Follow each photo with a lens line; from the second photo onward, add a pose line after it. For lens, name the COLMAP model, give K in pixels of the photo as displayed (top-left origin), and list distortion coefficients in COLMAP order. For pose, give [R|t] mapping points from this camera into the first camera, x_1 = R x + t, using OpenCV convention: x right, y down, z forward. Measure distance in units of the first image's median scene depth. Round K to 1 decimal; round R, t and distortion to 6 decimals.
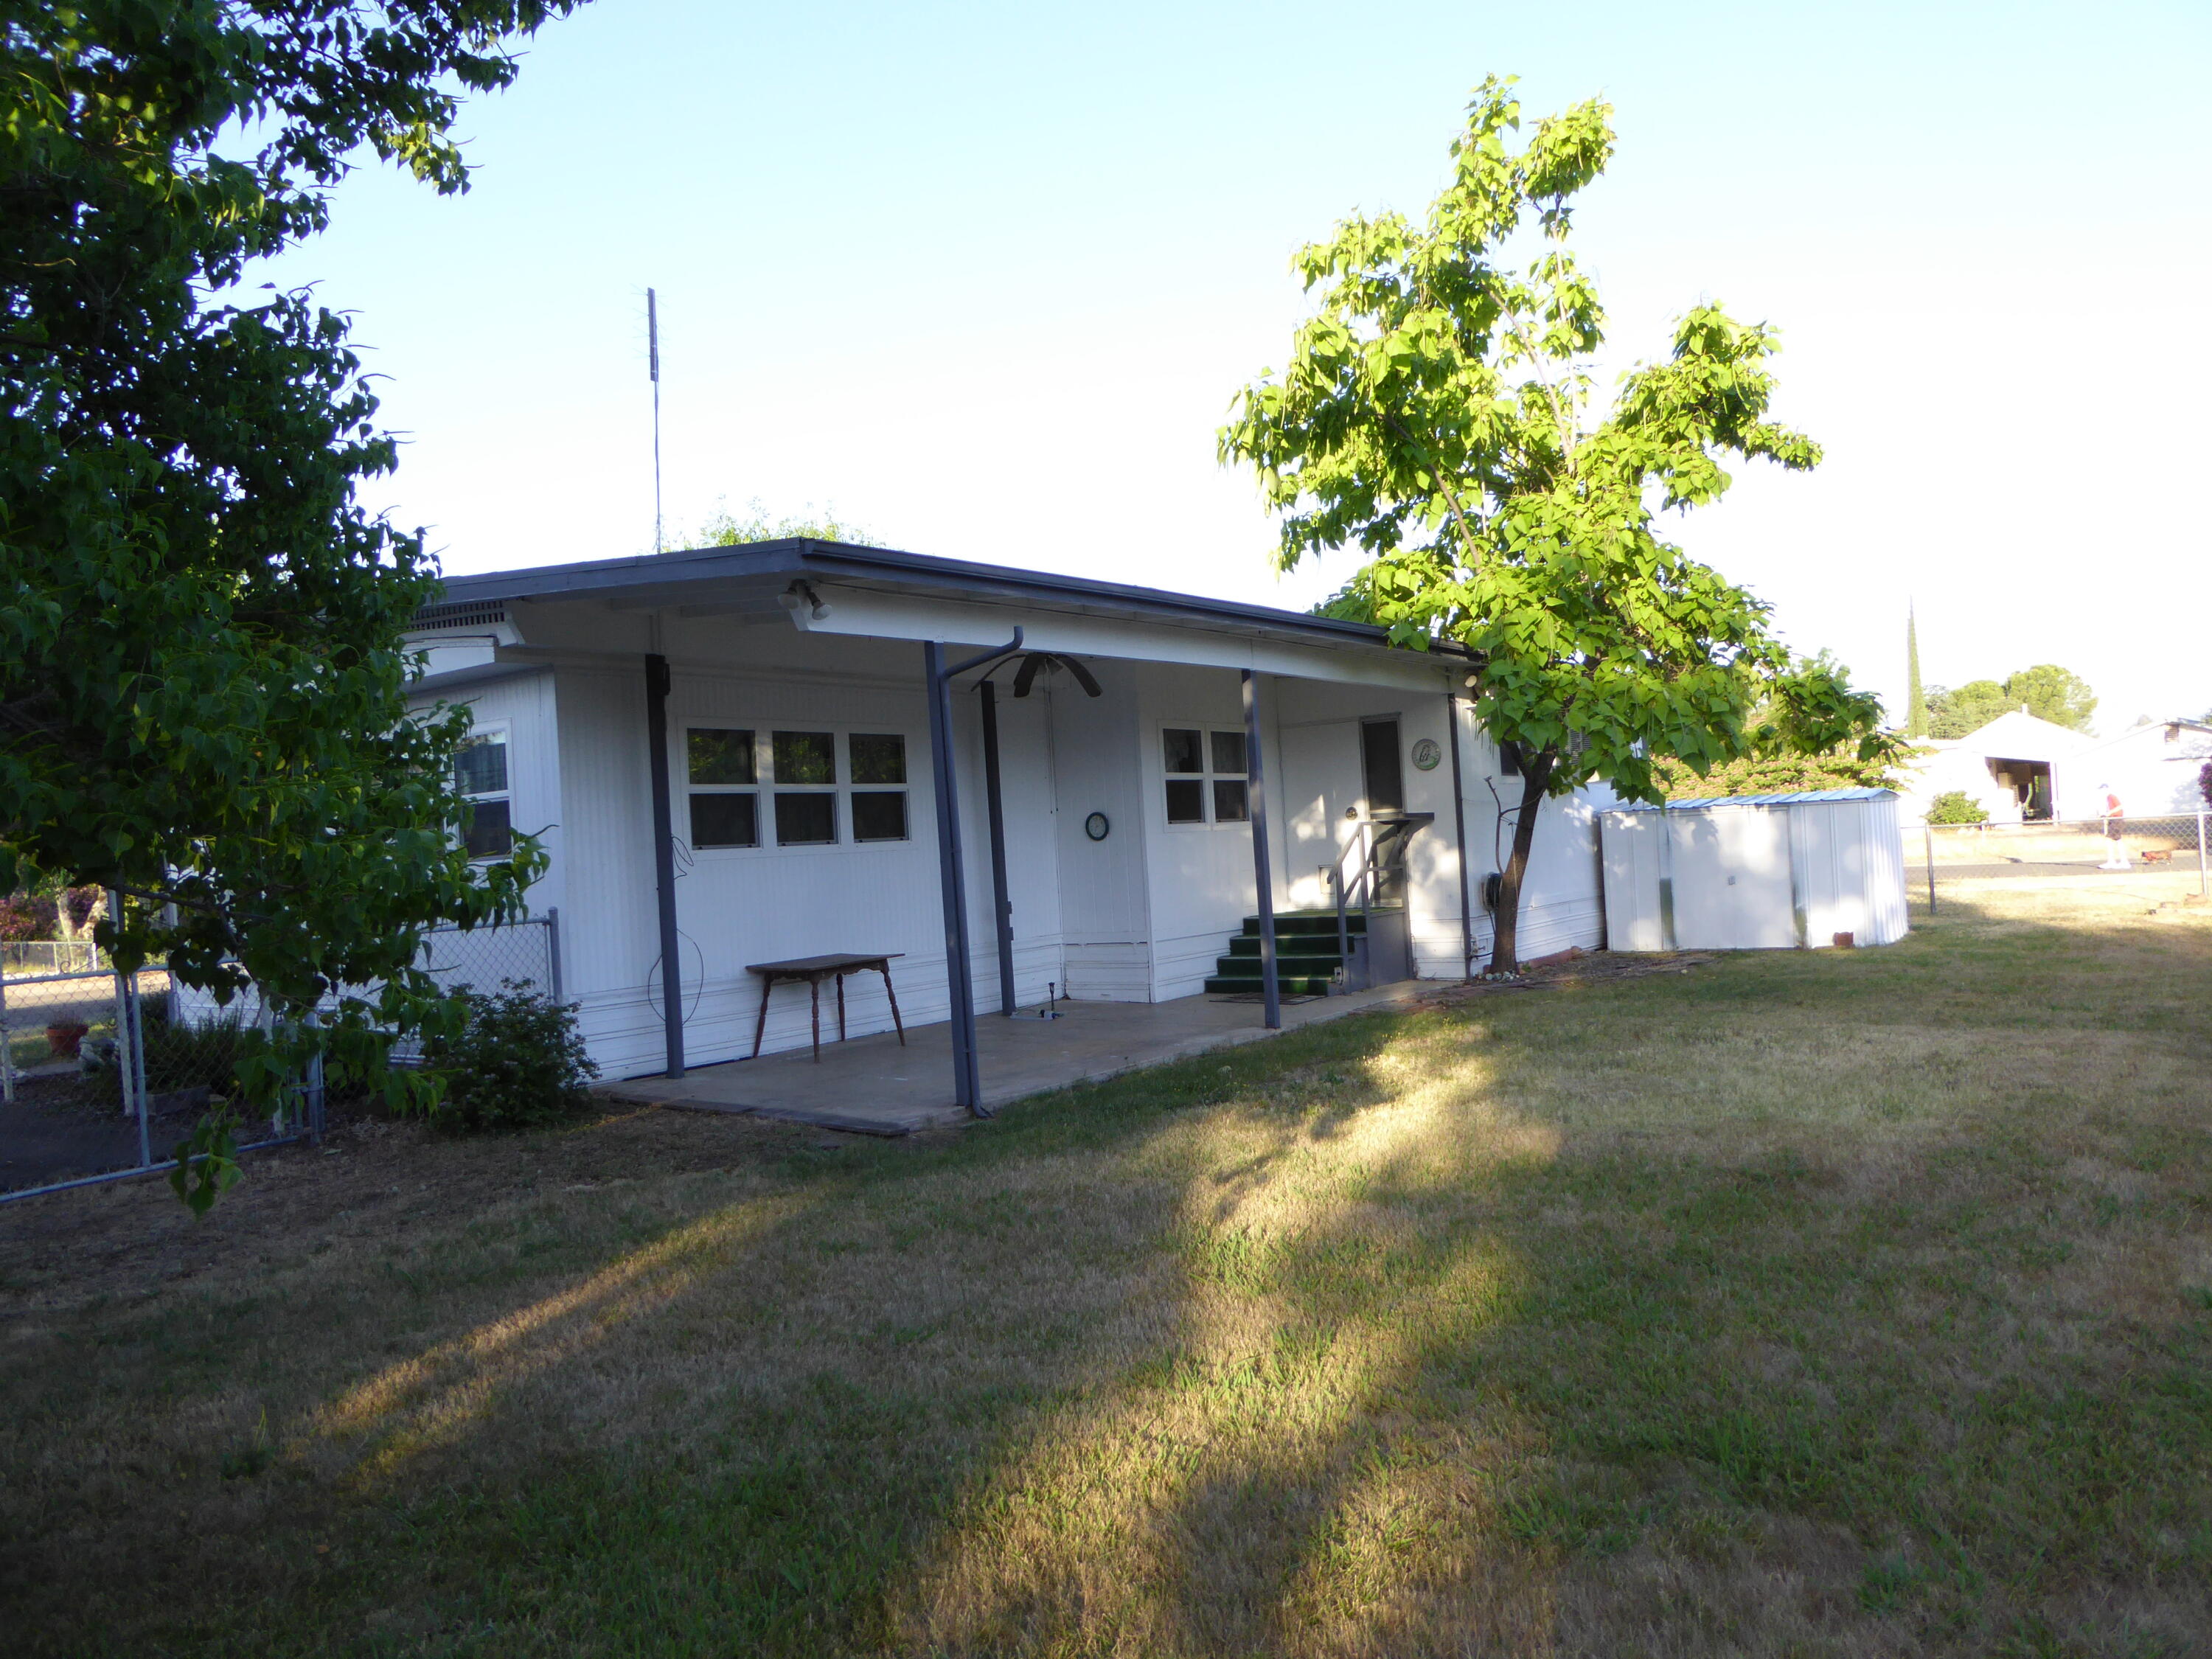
lens RADIAL K [[1557.6, 0, 1127.0], [0, 1557.6, 808.2], [0, 0, 1]] dist [-0.050002, 0.021038]
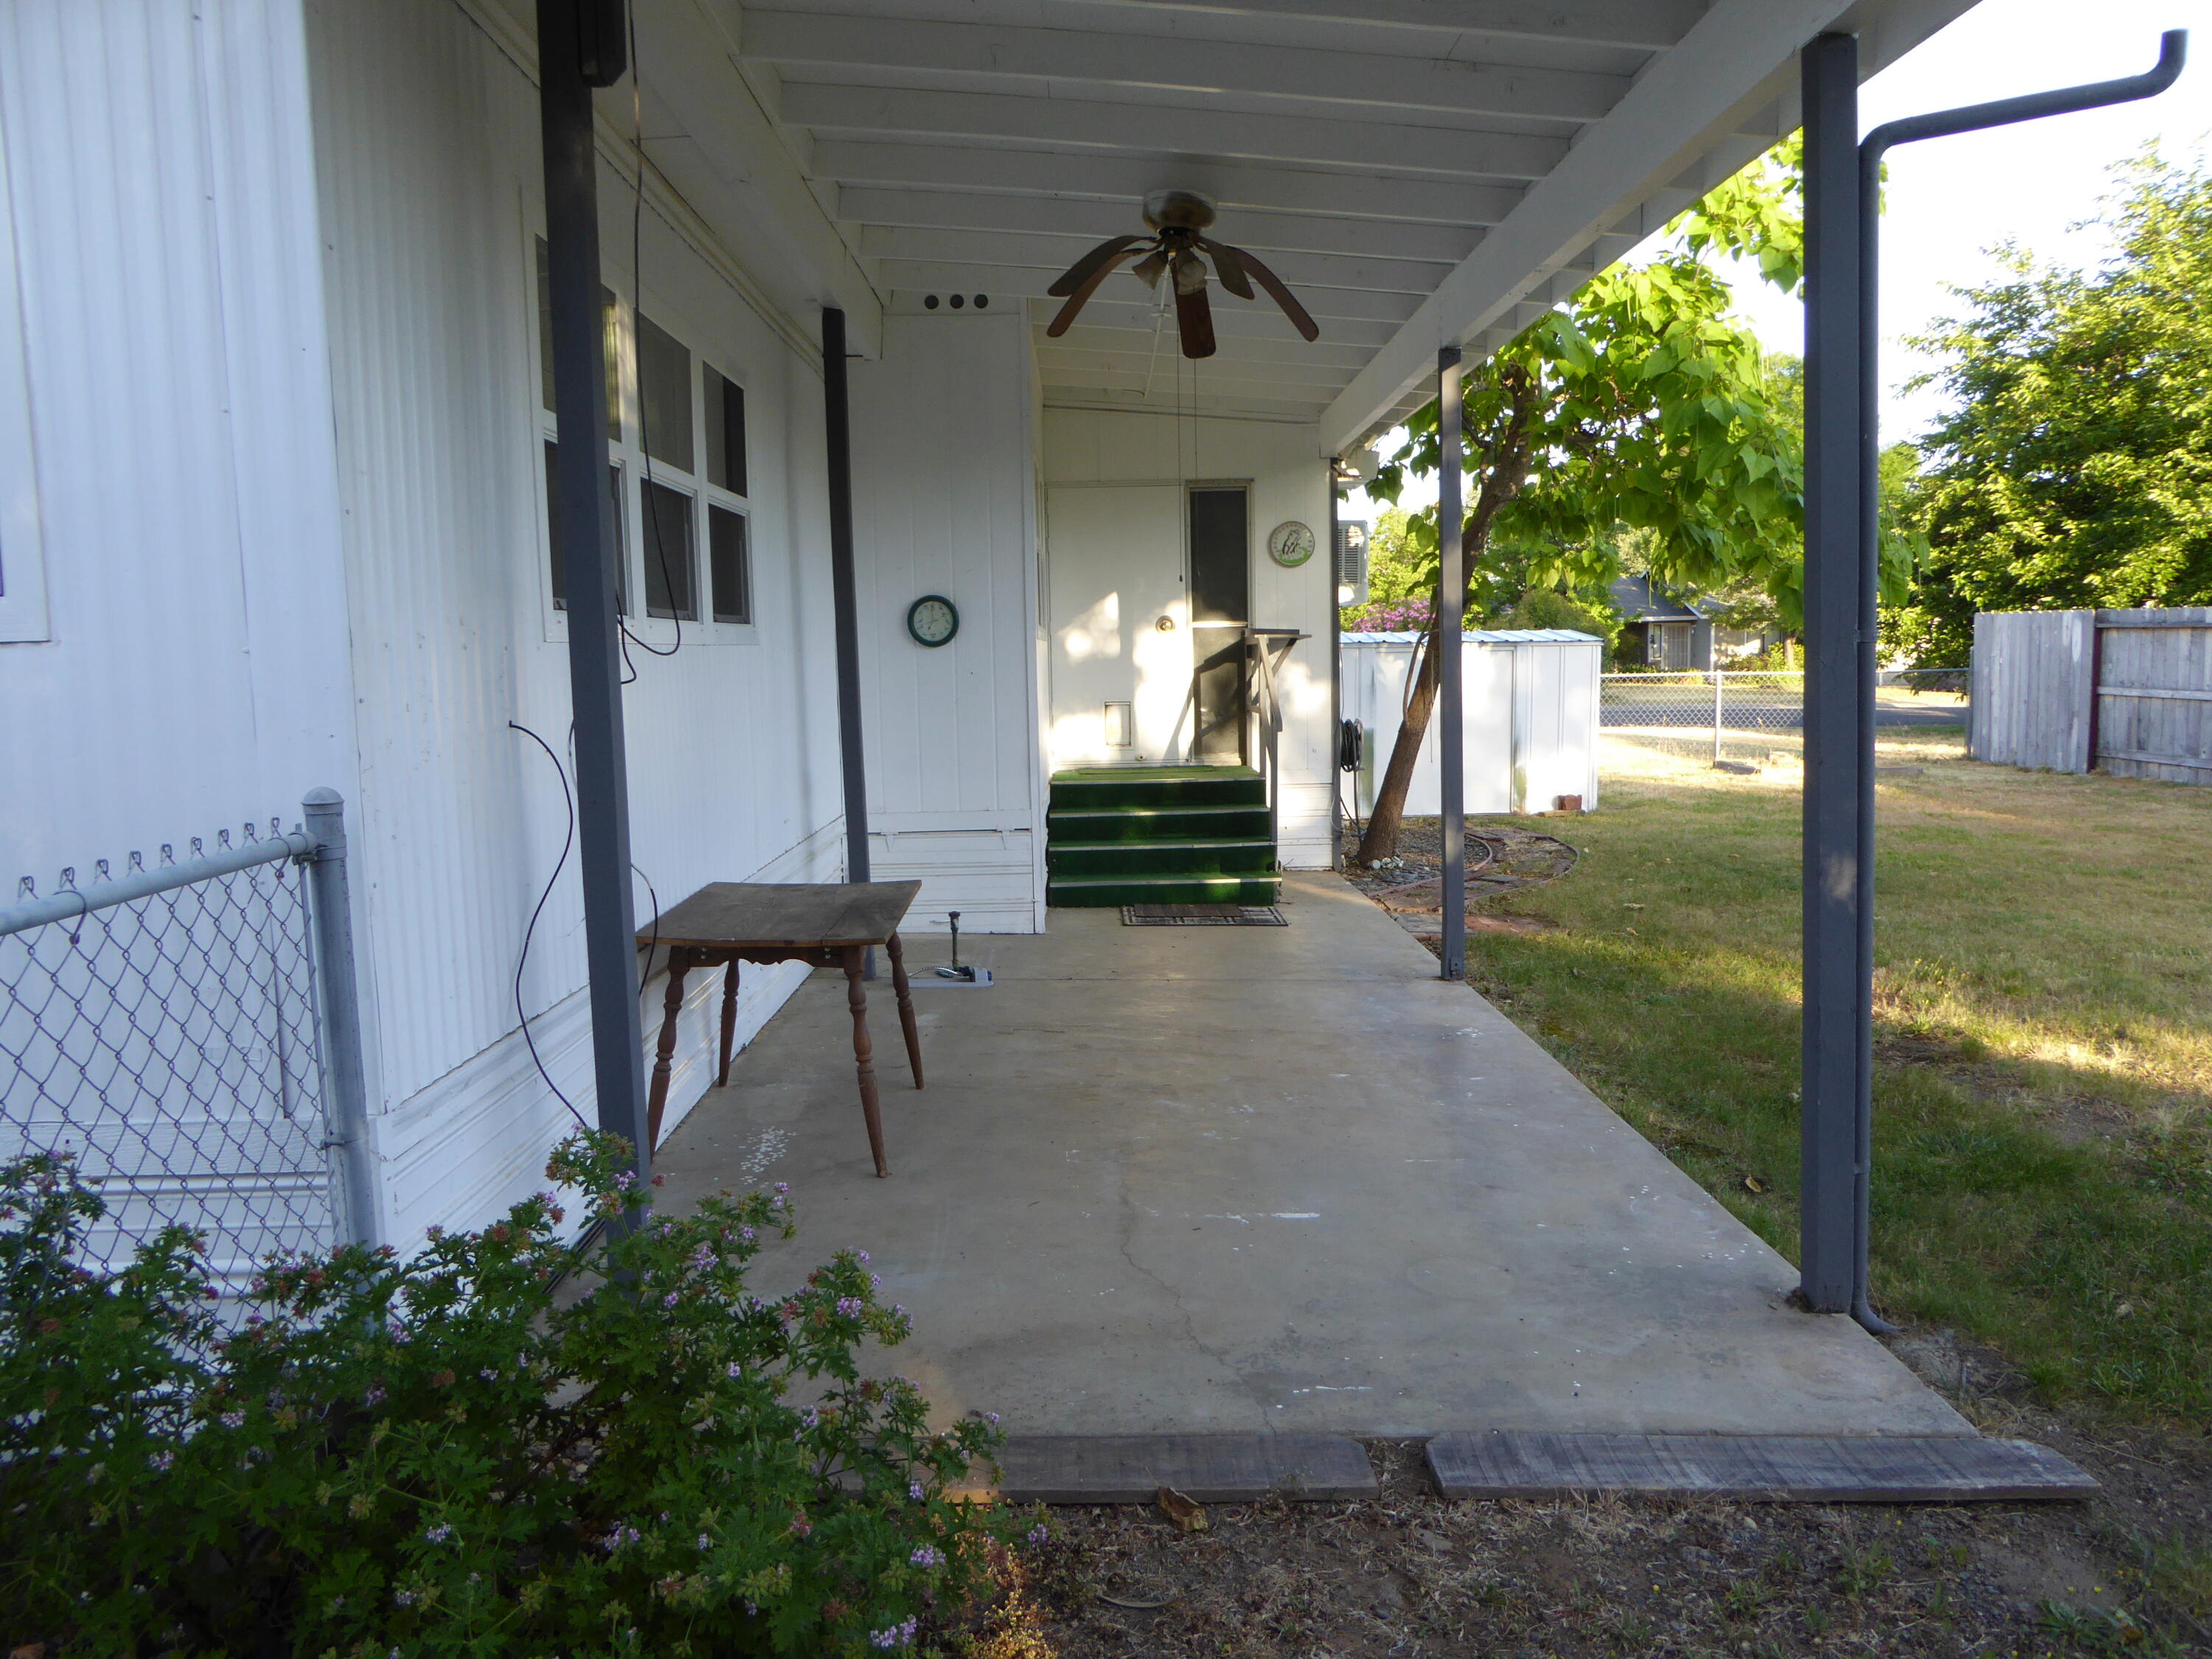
lens RADIAL K [[1557.6, 0, 1102.0], [0, 1557.6, 826.4], [0, 0, 1]] dist [-0.050002, 0.021038]
pose [[0.812298, -0.021632, 0.582841, -0.298137], [-0.044029, 0.994186, 0.098261, 0.027720], [-0.581578, -0.105479, 0.806623, 0.515974]]
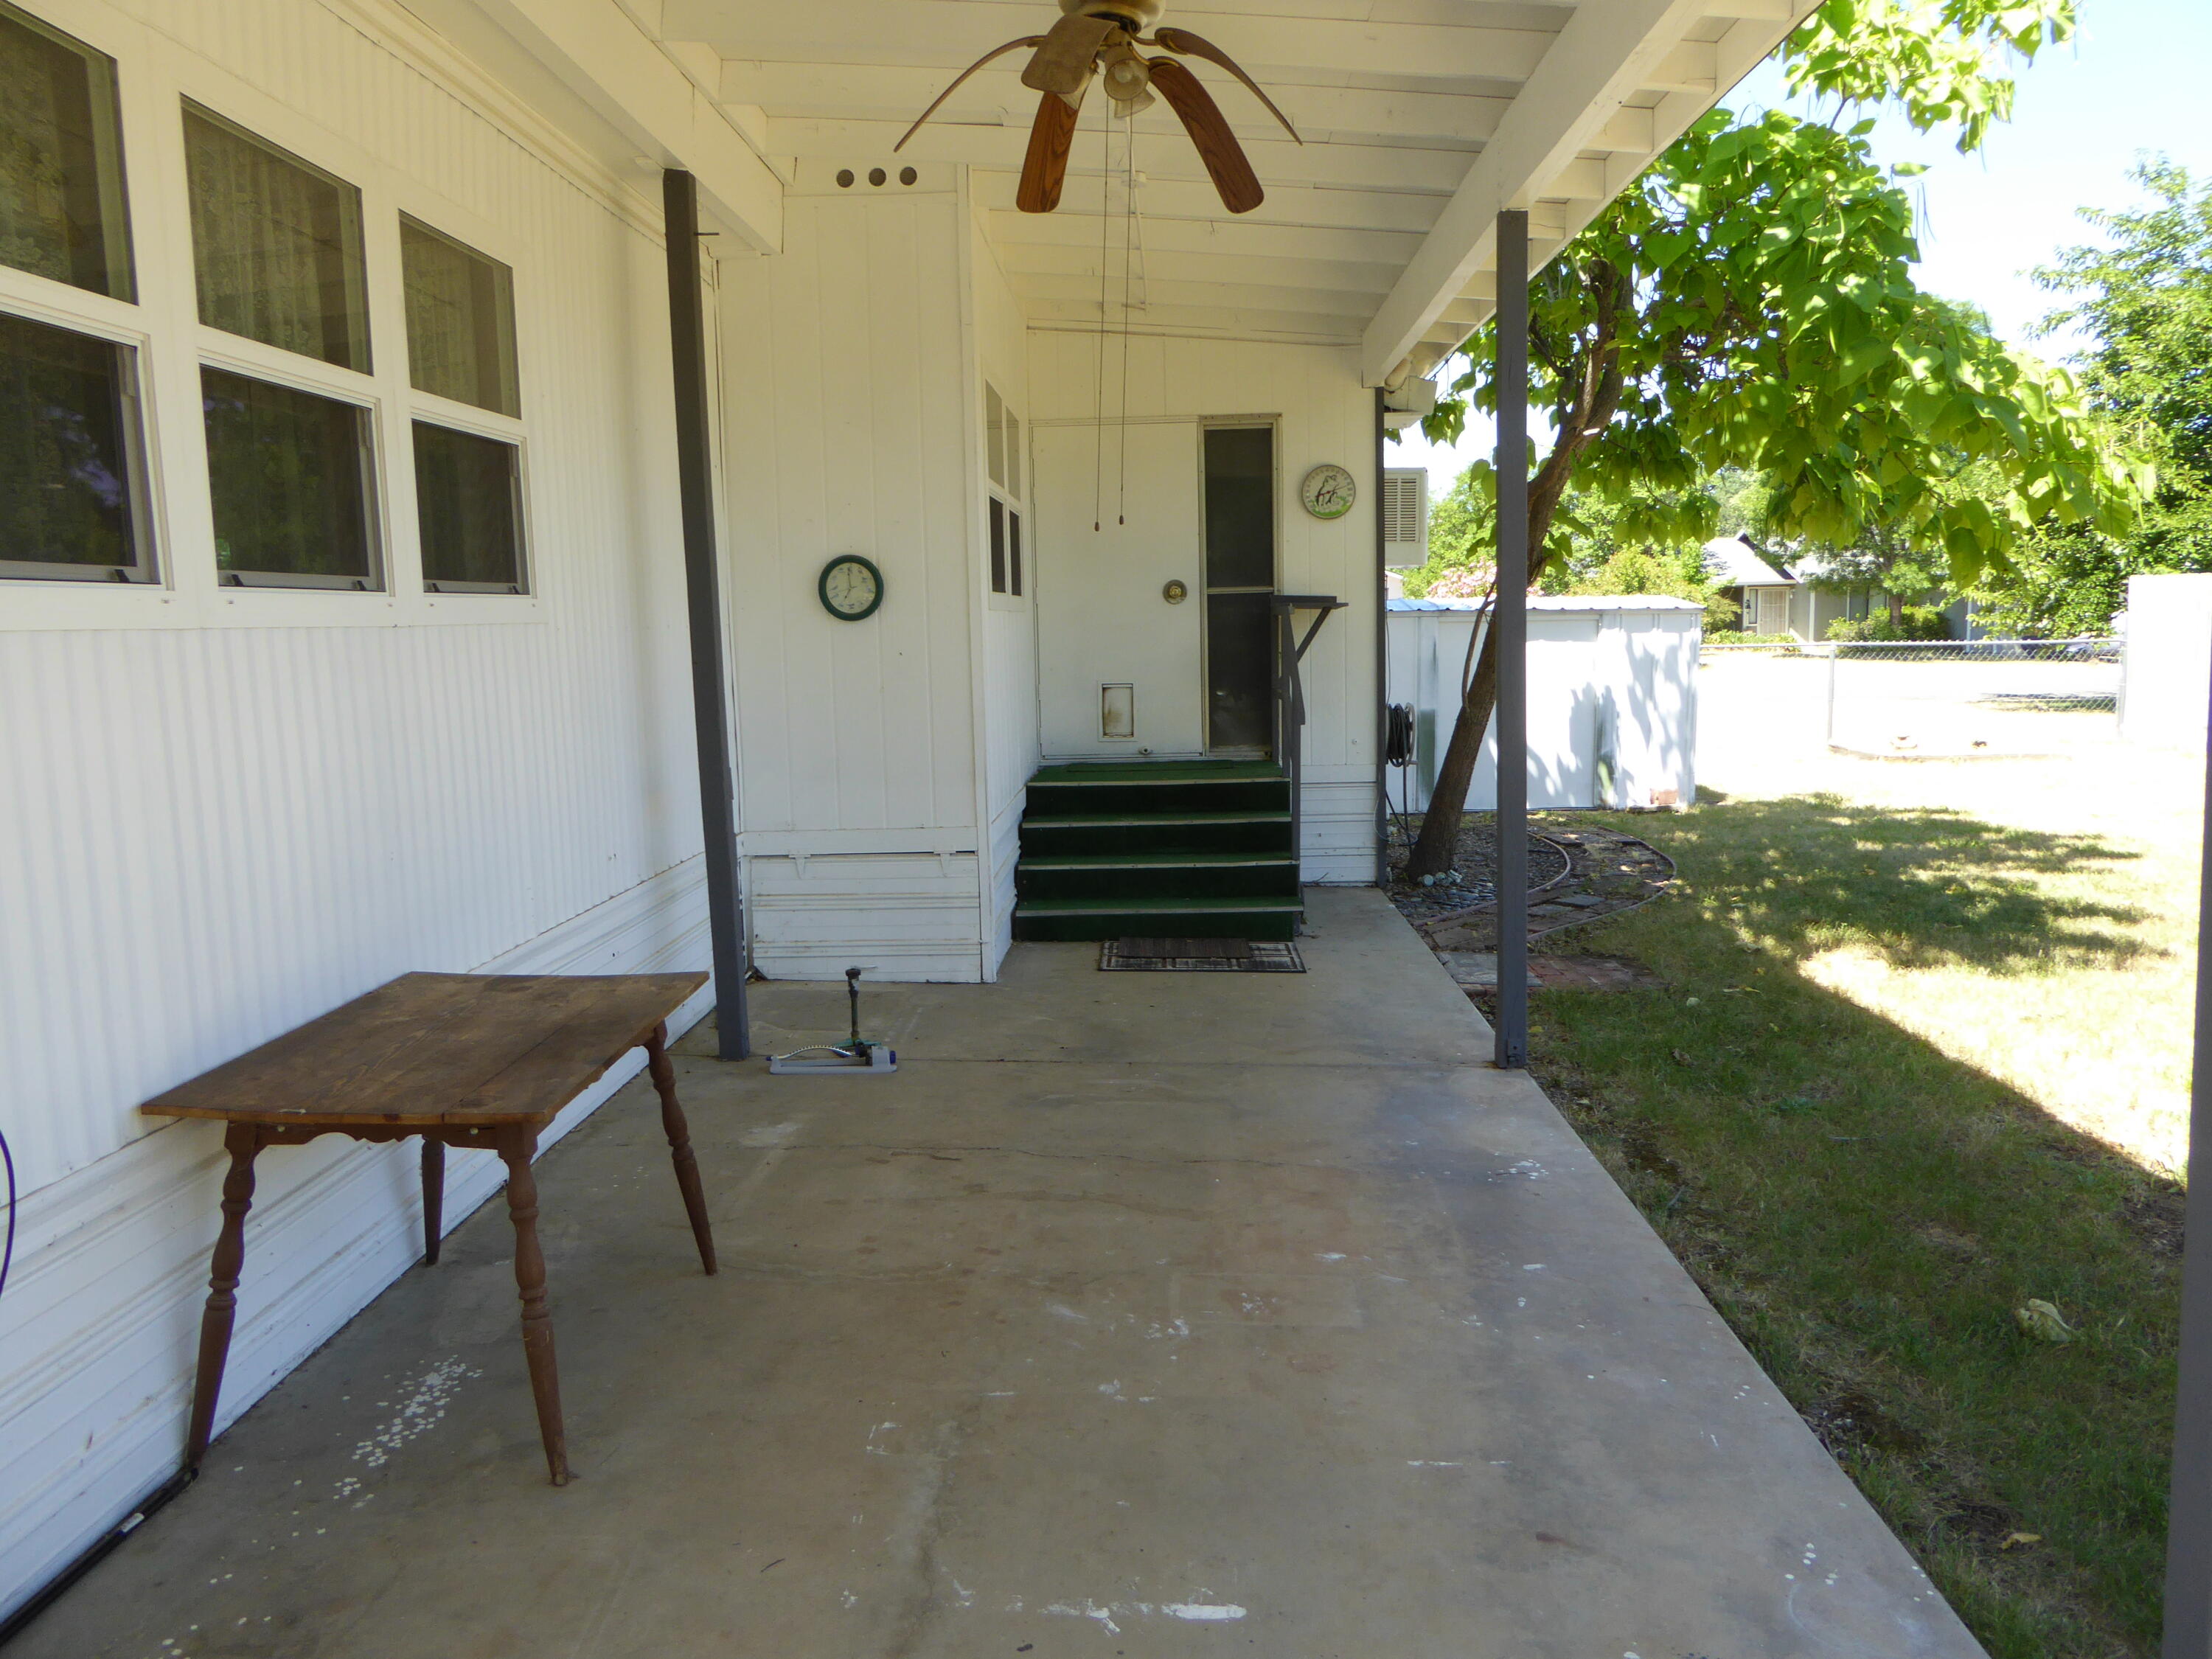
lens RADIAL K [[1557.6, 0, 1108.3], [0, 1557.6, 826.7], [0, 0, 1]] dist [-0.050002, 0.021038]
pose [[0.838157, -0.030680, 0.544566, -0.200295], [-0.043040, 0.991583, 0.122108, 0.022050], [-0.543729, -0.125784, 0.829782, 0.597177]]
